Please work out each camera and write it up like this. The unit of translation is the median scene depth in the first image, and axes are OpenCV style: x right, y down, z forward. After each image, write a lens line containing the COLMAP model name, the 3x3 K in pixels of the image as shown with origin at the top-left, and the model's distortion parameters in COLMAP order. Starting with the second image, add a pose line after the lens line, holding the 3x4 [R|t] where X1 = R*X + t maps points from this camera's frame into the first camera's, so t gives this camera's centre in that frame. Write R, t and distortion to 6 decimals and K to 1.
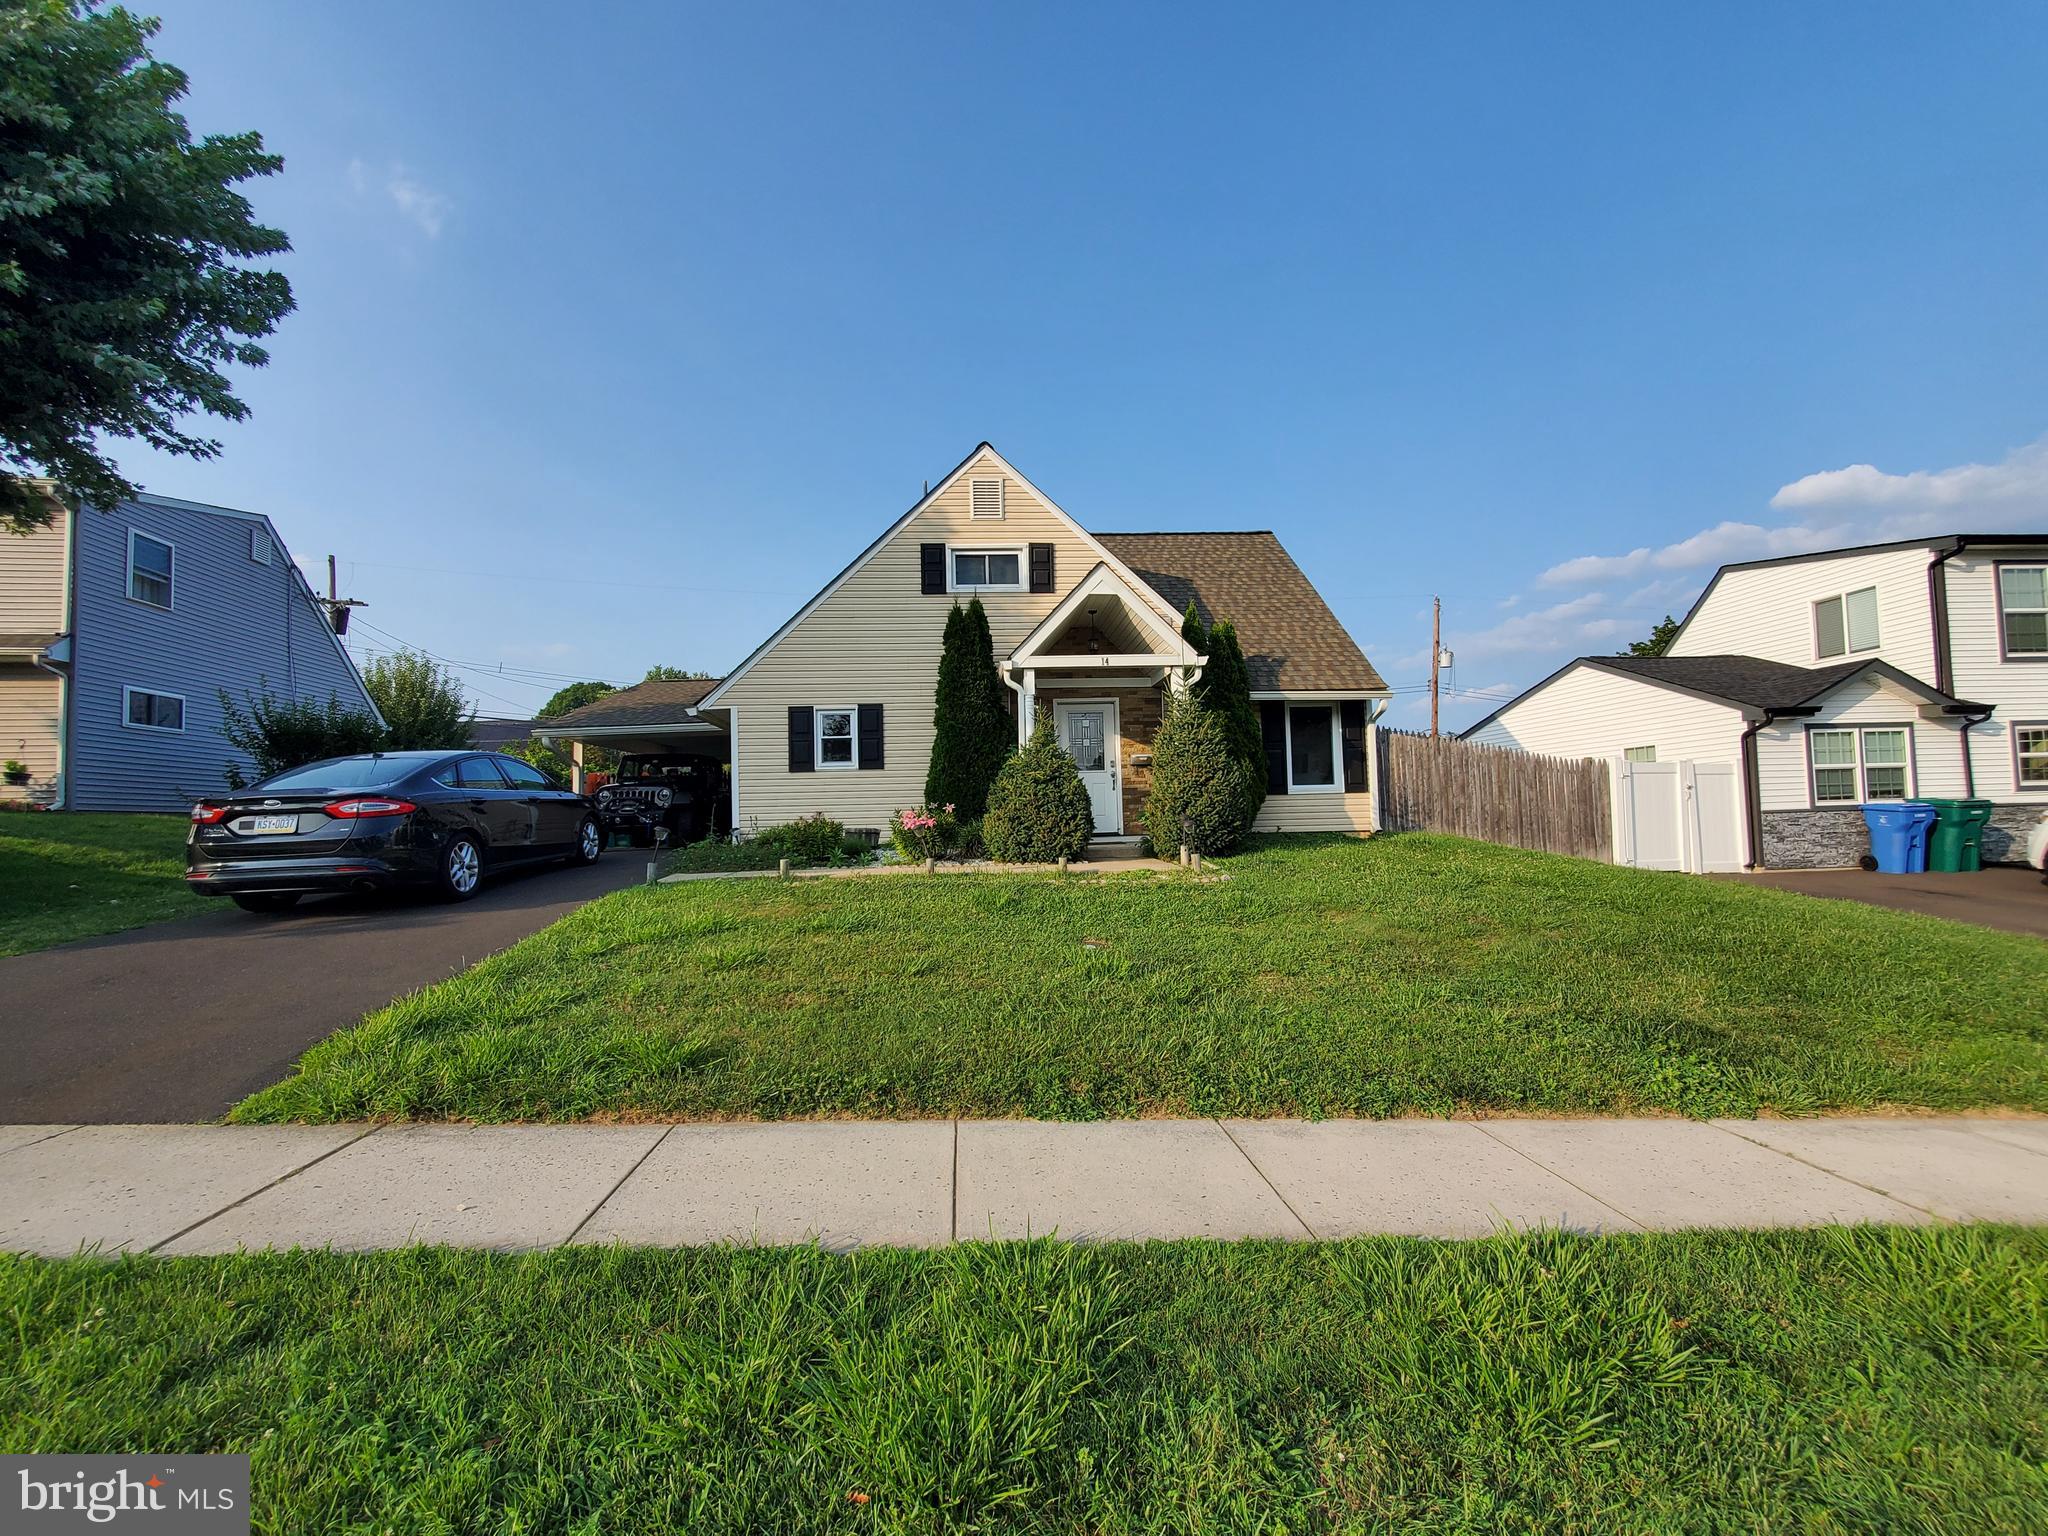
lens RADIAL K [[817.4, 0, 1020.2], [0, 817.4, 759.7], [0, 0, 1]] dist [0.000353, 0.000499]
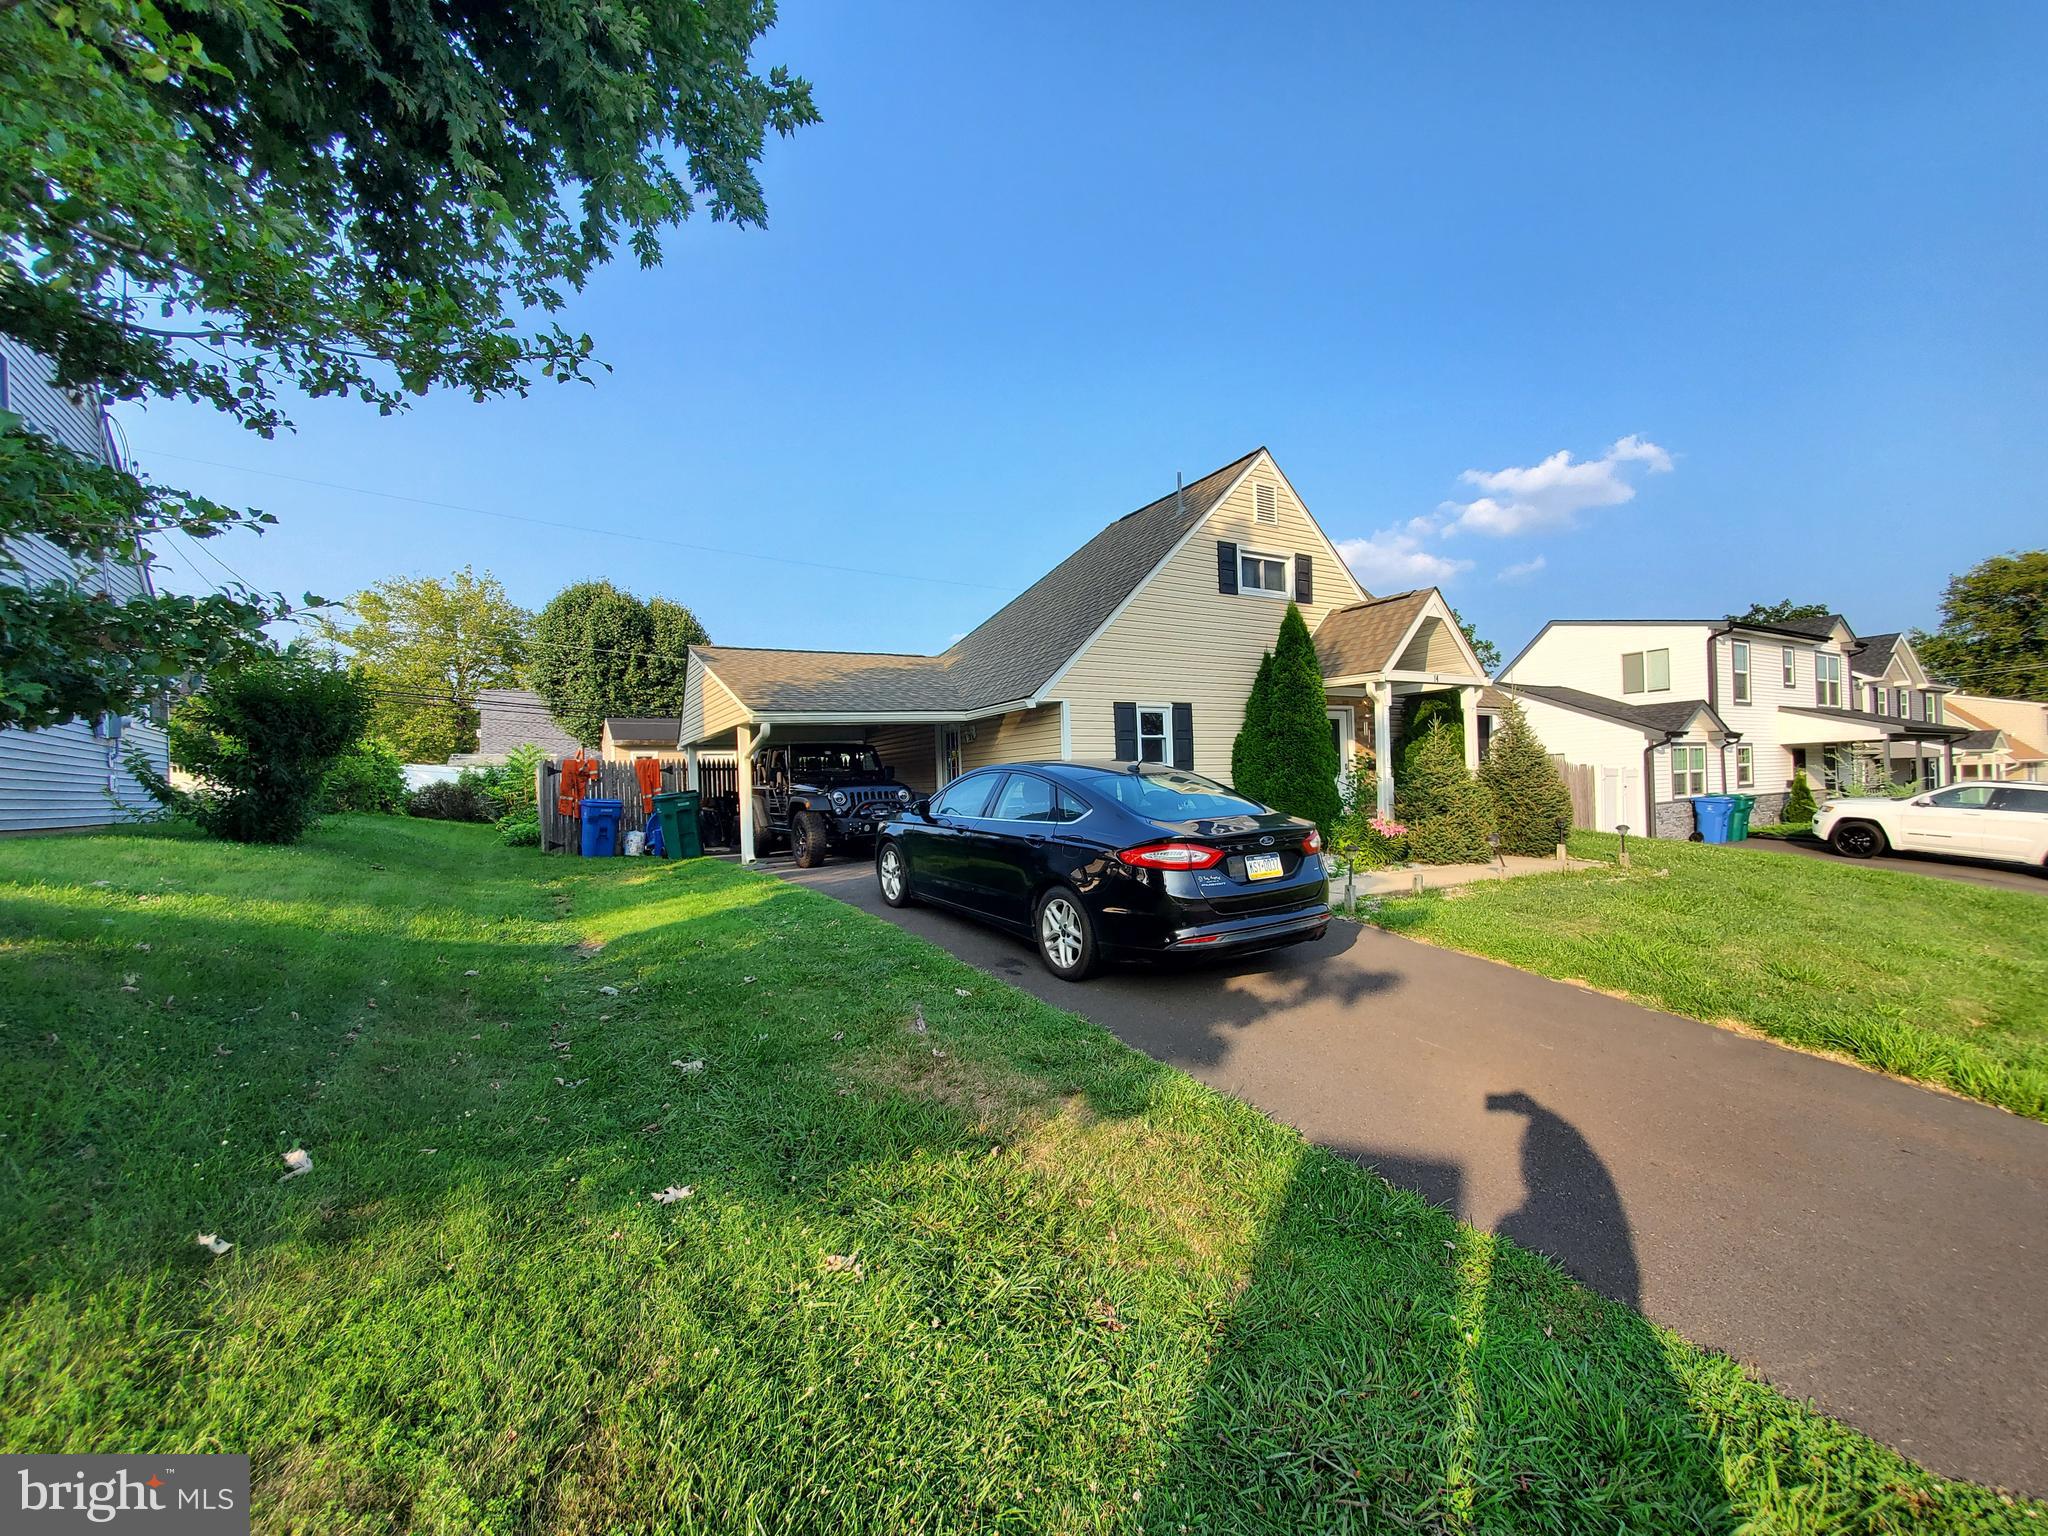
lens RADIAL K [[819.8, 0, 1021.1], [0, 819.8, 782.7], [0, 0, 1]] dist [0.000451, -0.000016]
pose [[0.898381, 0.000472, 0.439216, -0.791473], [-0.023939, 0.998566, 0.047893, -0.015833], [-0.438564, -0.053541, 0.897104, 0.210548]]
